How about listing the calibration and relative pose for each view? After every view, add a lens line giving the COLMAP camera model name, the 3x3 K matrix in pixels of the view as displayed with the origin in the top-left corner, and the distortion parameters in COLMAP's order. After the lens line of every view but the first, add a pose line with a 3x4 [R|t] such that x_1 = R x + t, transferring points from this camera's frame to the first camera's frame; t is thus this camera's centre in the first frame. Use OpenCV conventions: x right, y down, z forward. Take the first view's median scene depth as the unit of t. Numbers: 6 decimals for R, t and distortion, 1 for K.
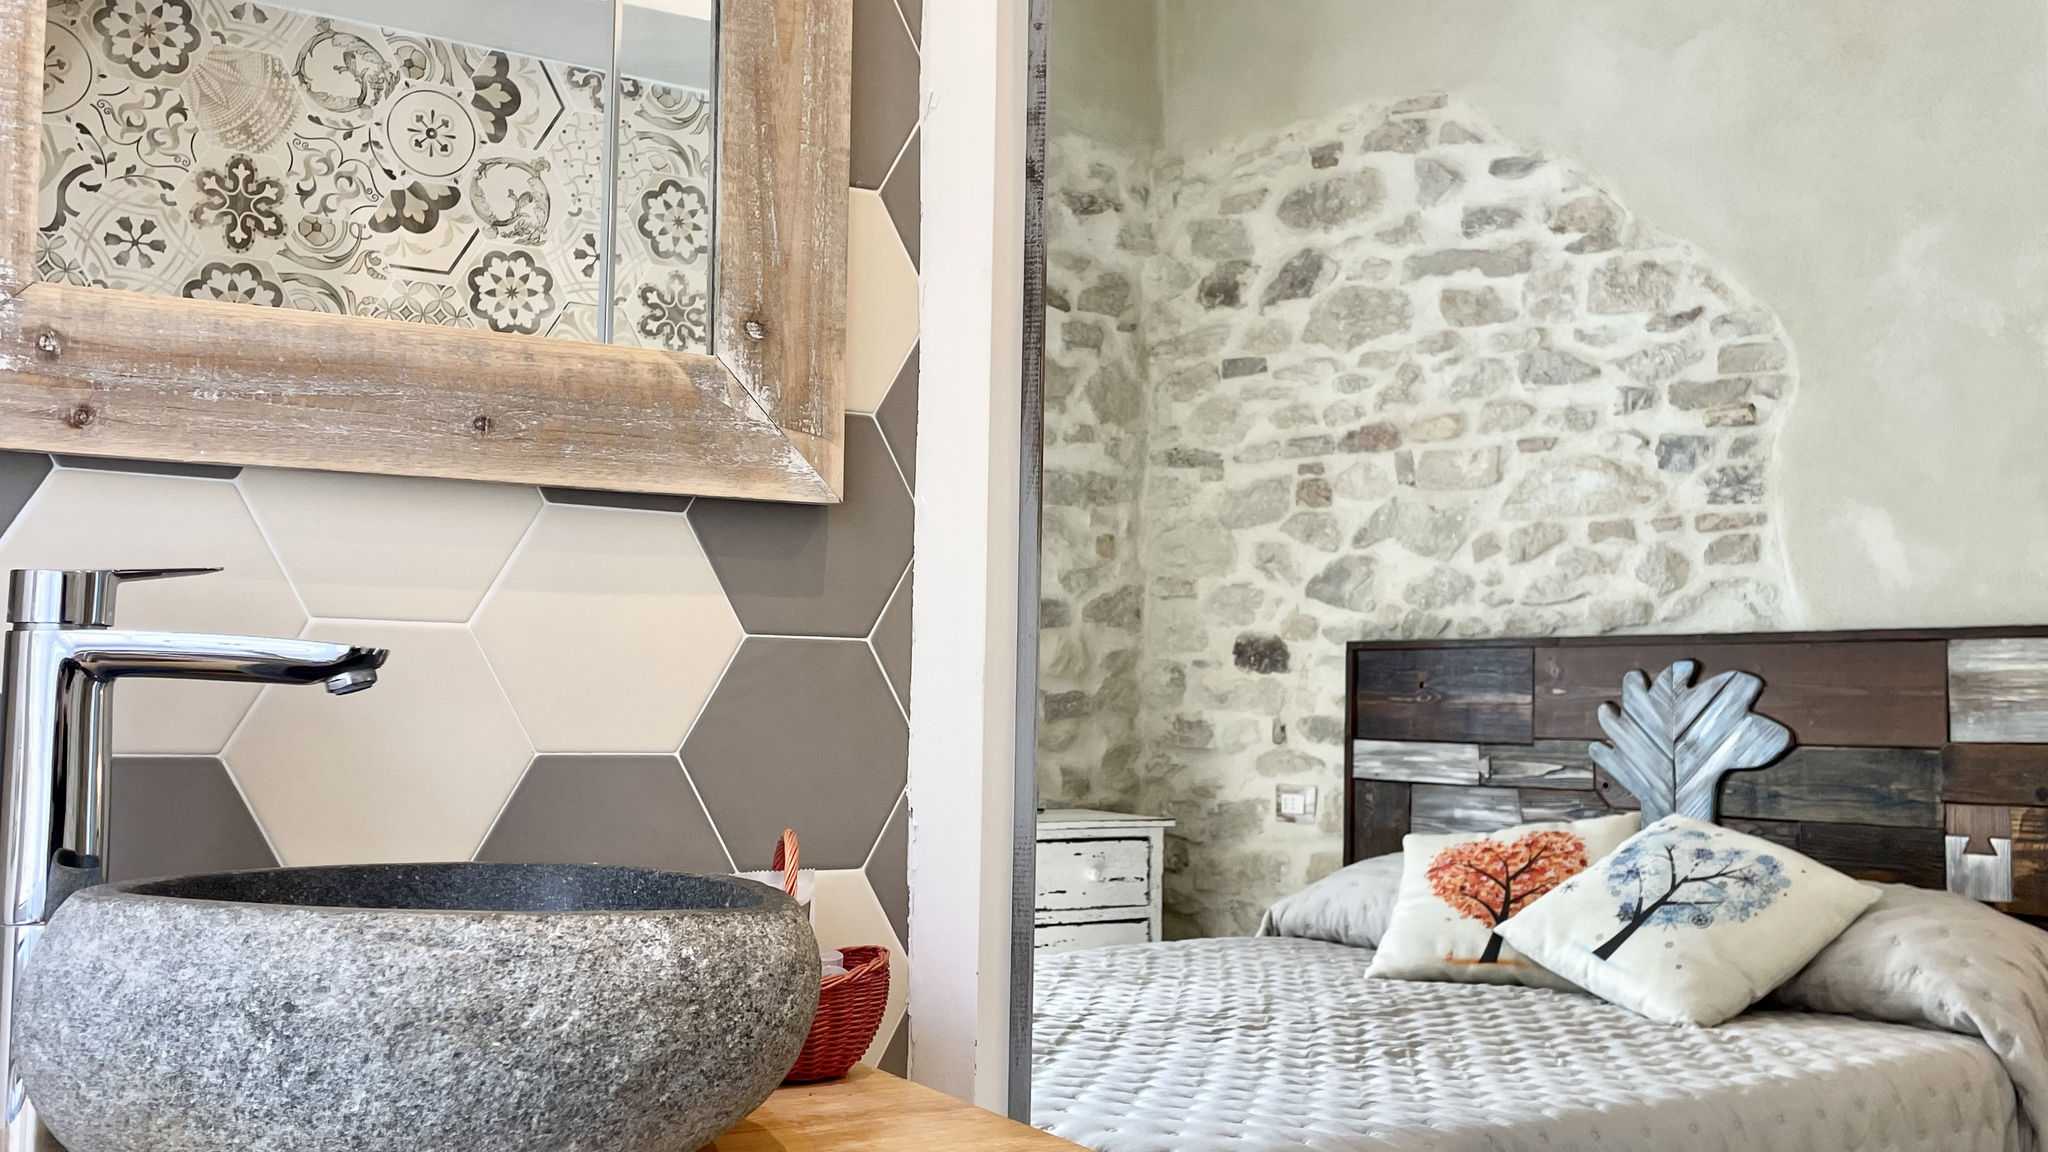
lens RADIAL K [[1911.8, 0, 1021.0], [0, 1911.8, 573.2], [0, 0, 1]] dist [0.048546, 0.000000]
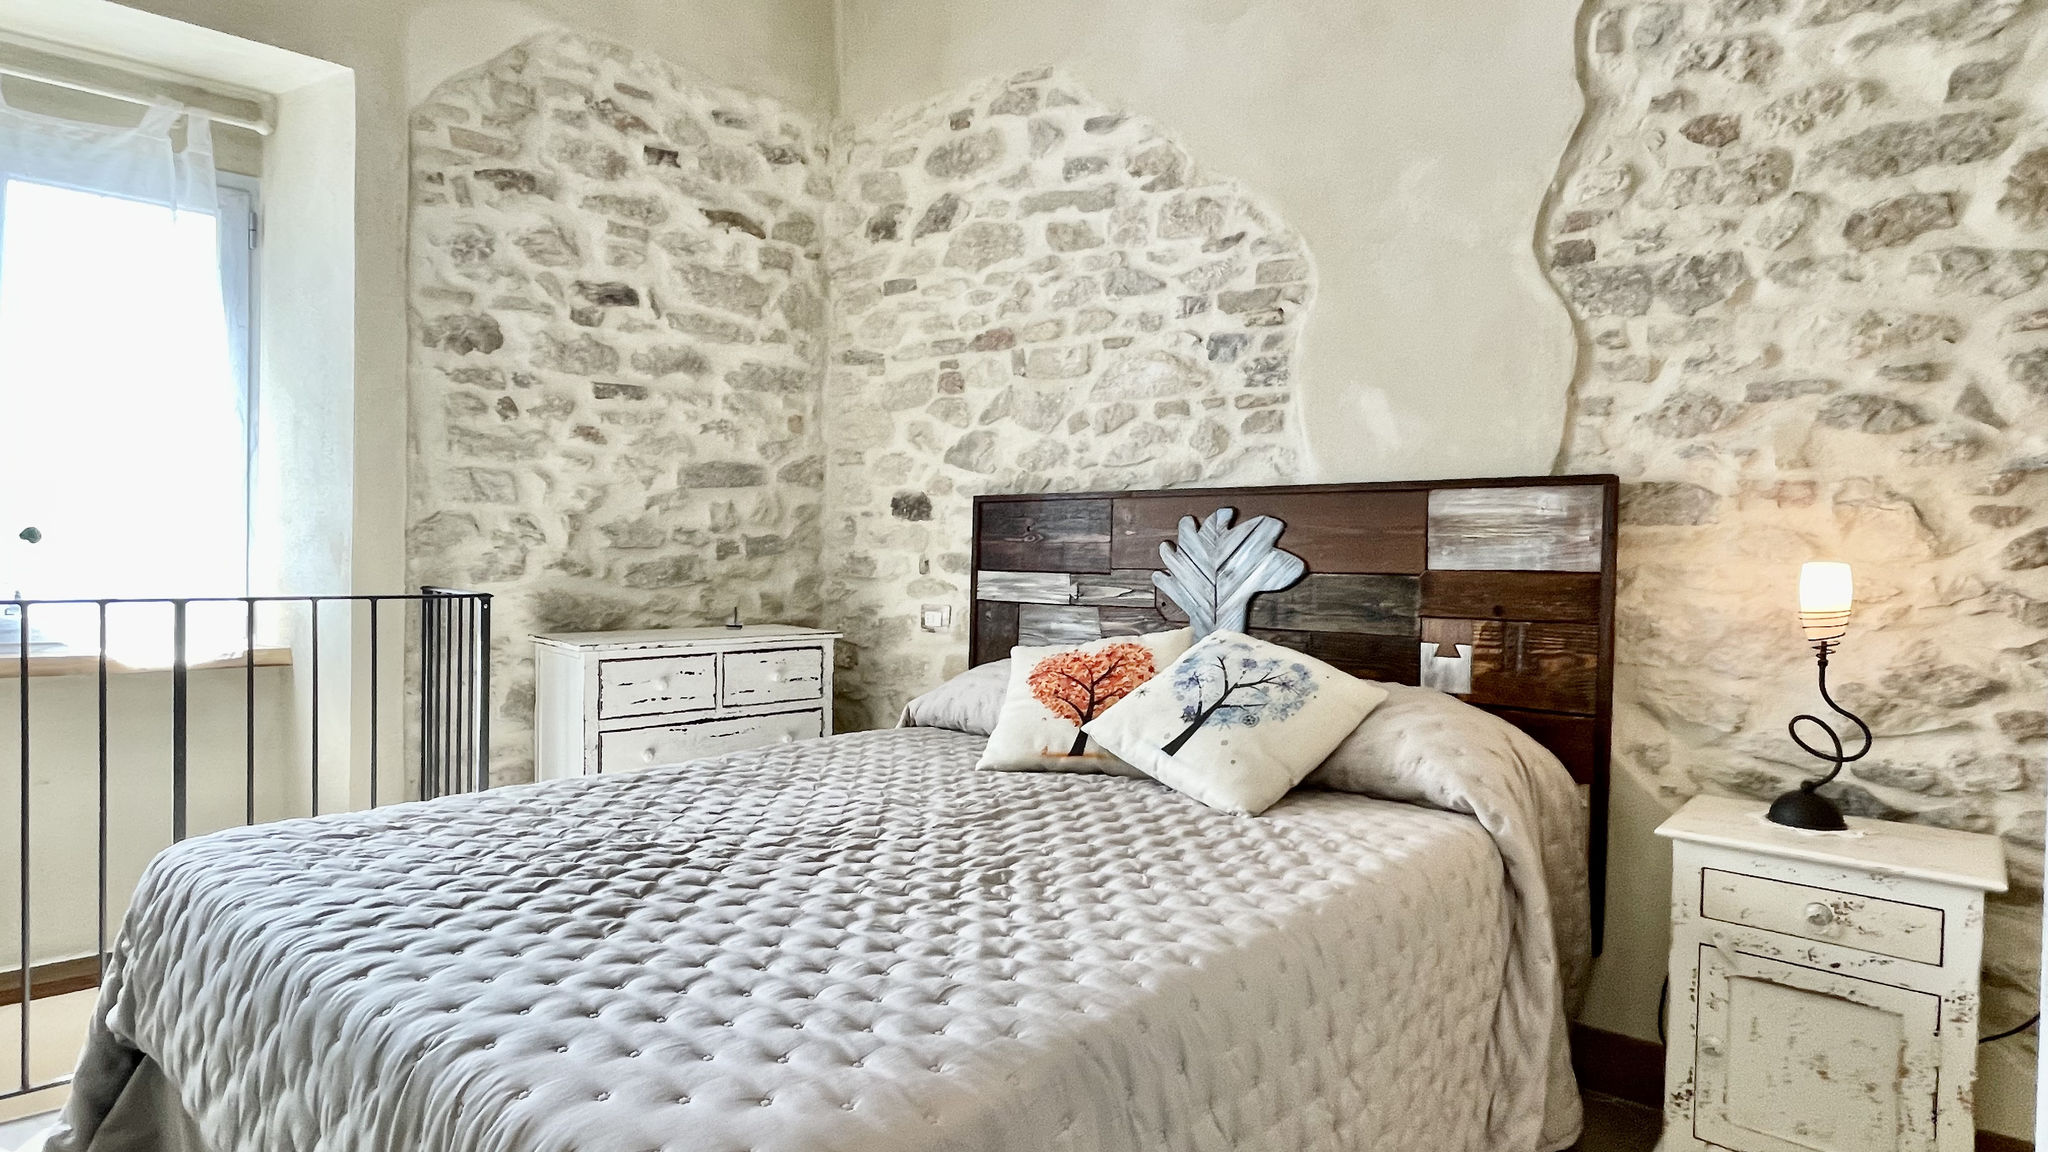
lens RADIAL K [[1134.7, 0, 1024.2], [0, 1134.7, 570.8], [0, 0, 1]] dist [-0.000065, -0.001159]
pose [[0.980725, -0.005493, 0.195318, 0.059407], [-0.011863, 0.996087, 0.087579, 0.020763], [-0.195035, -0.088208, 0.976822, 0.261768]]
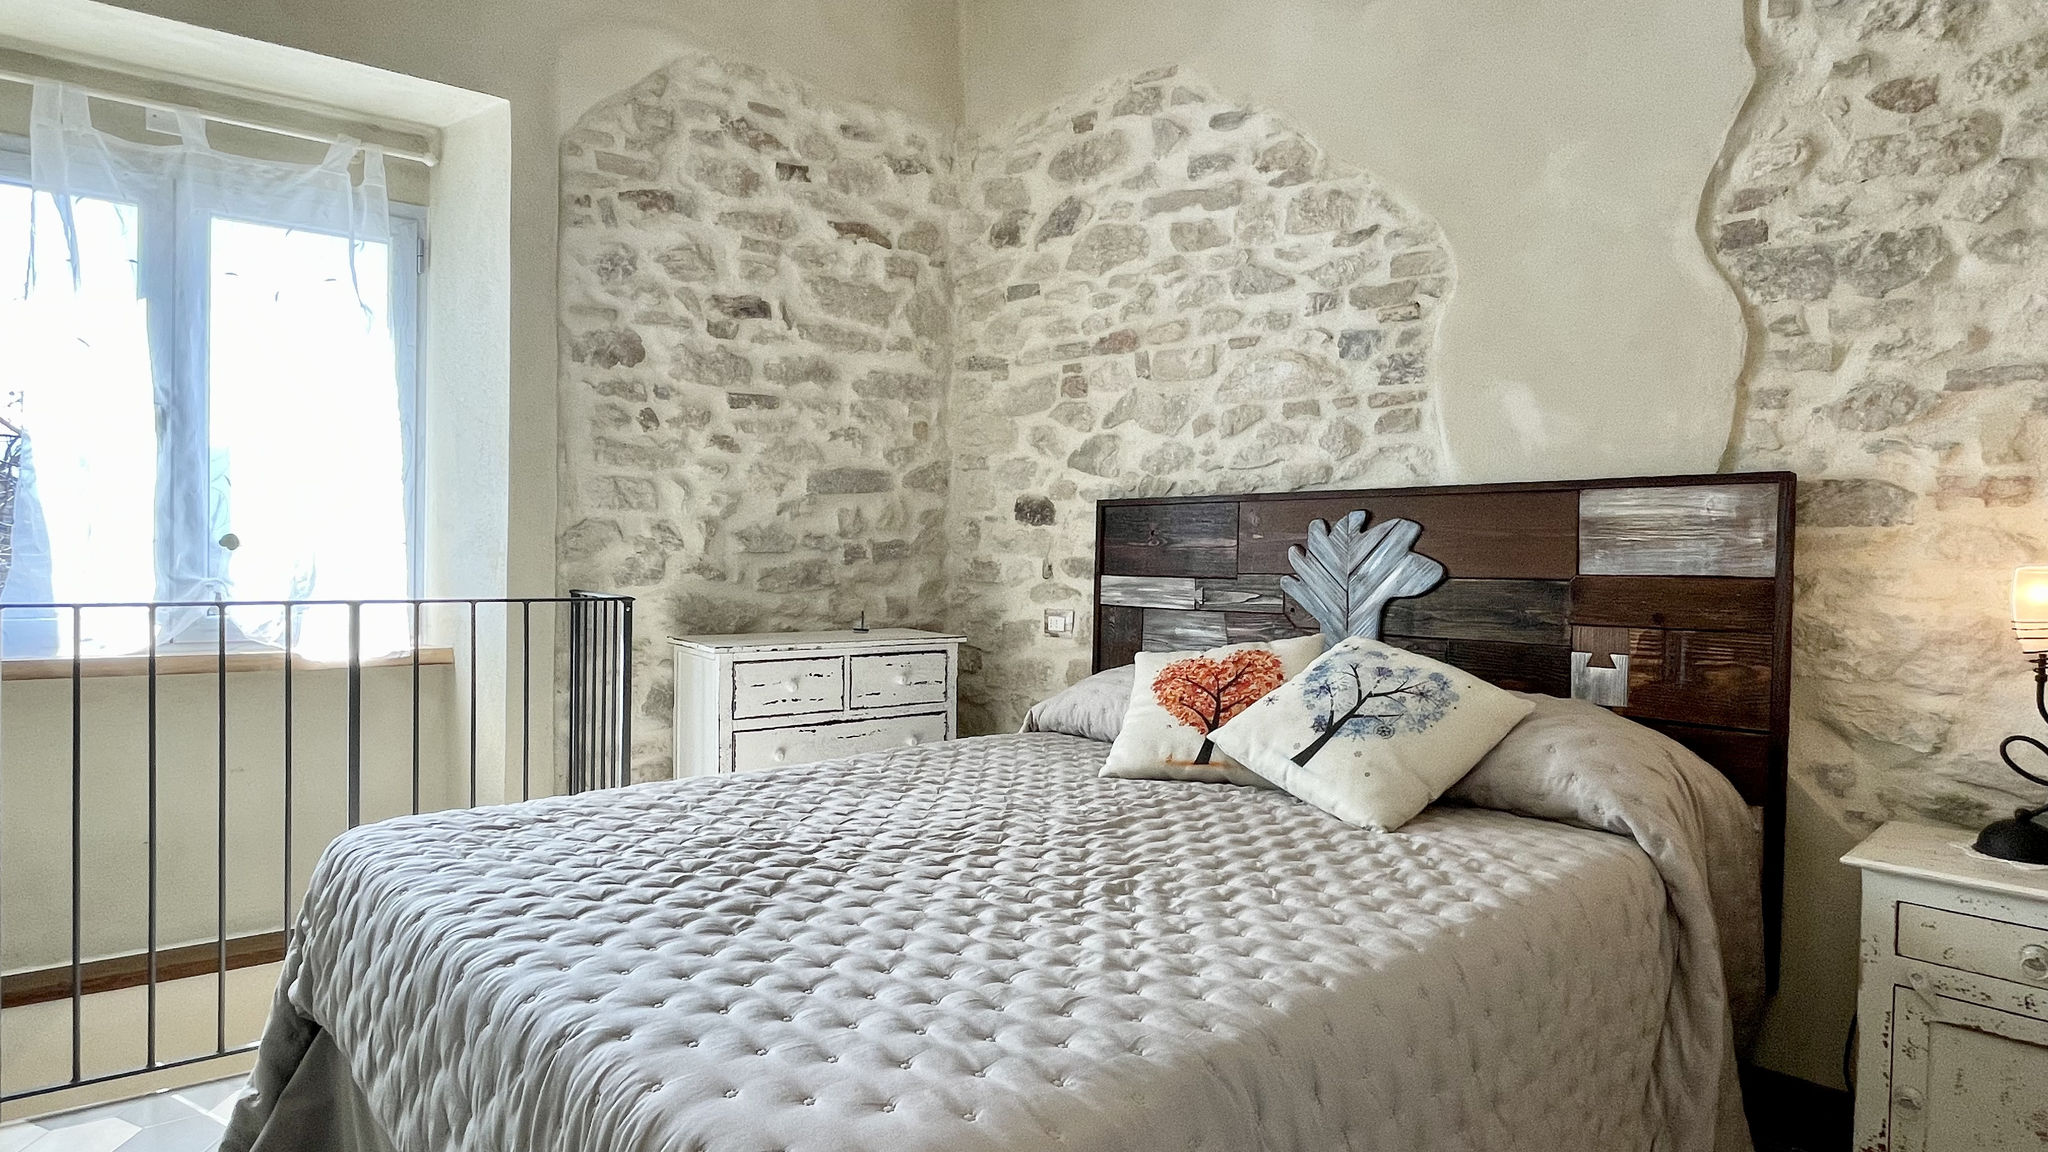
lens RADIAL K [[1134.7, 0, 1014.1], [0, 1134.7, 571.0], [0, 0, 1]] dist [-0.000065, -0.001159]
pose [[0.996842, -0.004569, 0.079278, 0.059968], [-0.002163, 0.996410, 0.084626, 0.021170], [-0.079380, -0.084530, 0.993254, 0.266256]]
